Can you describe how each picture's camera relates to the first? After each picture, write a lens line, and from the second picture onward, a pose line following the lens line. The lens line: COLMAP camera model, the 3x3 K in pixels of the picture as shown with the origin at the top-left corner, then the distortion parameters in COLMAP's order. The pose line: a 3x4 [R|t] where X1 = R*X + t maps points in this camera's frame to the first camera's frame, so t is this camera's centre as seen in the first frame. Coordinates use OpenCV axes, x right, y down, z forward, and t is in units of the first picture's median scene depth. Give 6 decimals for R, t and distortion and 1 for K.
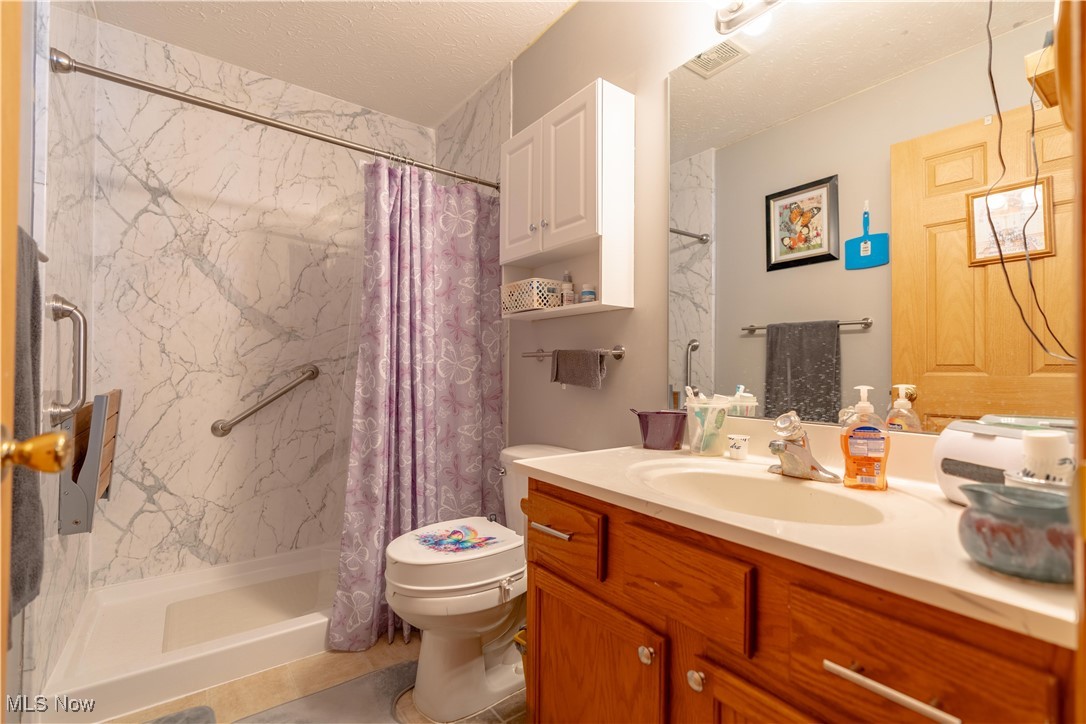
lens RADIAL K [[484.7, 0, 541.5], [0, 484.7, 363.7], [0, 0, 1]] dist [-0.018289, 0.004812]
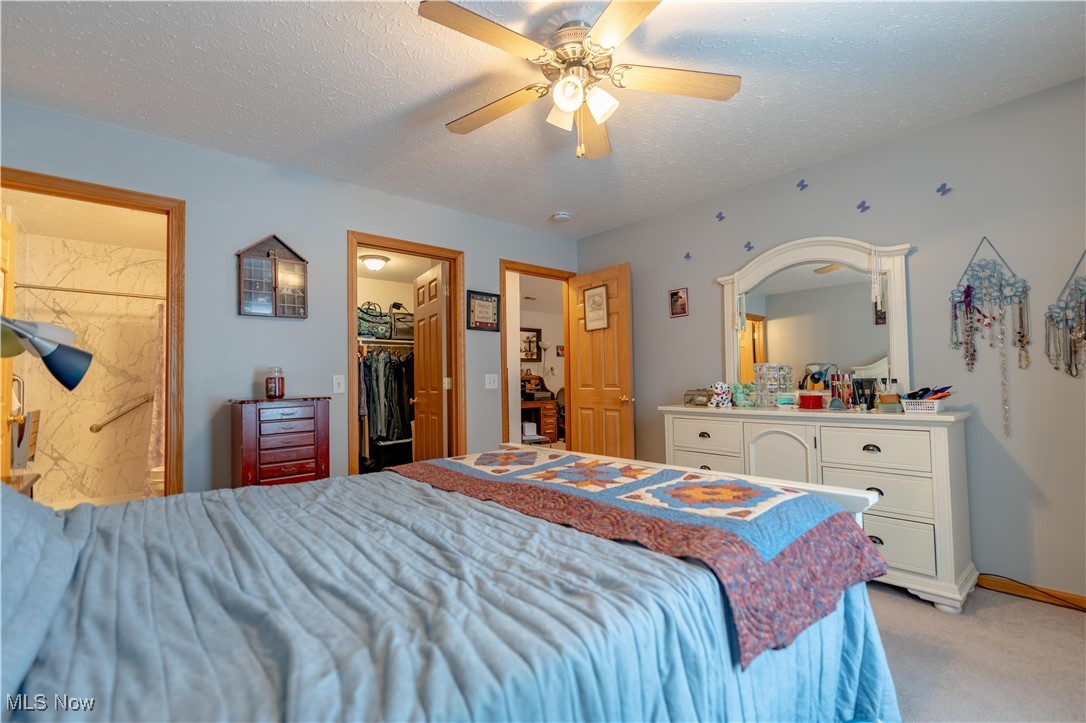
lens RADIAL K [[484.7, 0, 545.3], [0, 484.7, 361.7], [0, 0, 1]] dist [-0.018289, 0.004812]
pose [[0.996340, -0.025052, 0.081729, 1.062824], [0.027174, 0.999319, -0.024951, -0.042016], [-0.081048, 0.027081, 0.996342, -1.162074]]
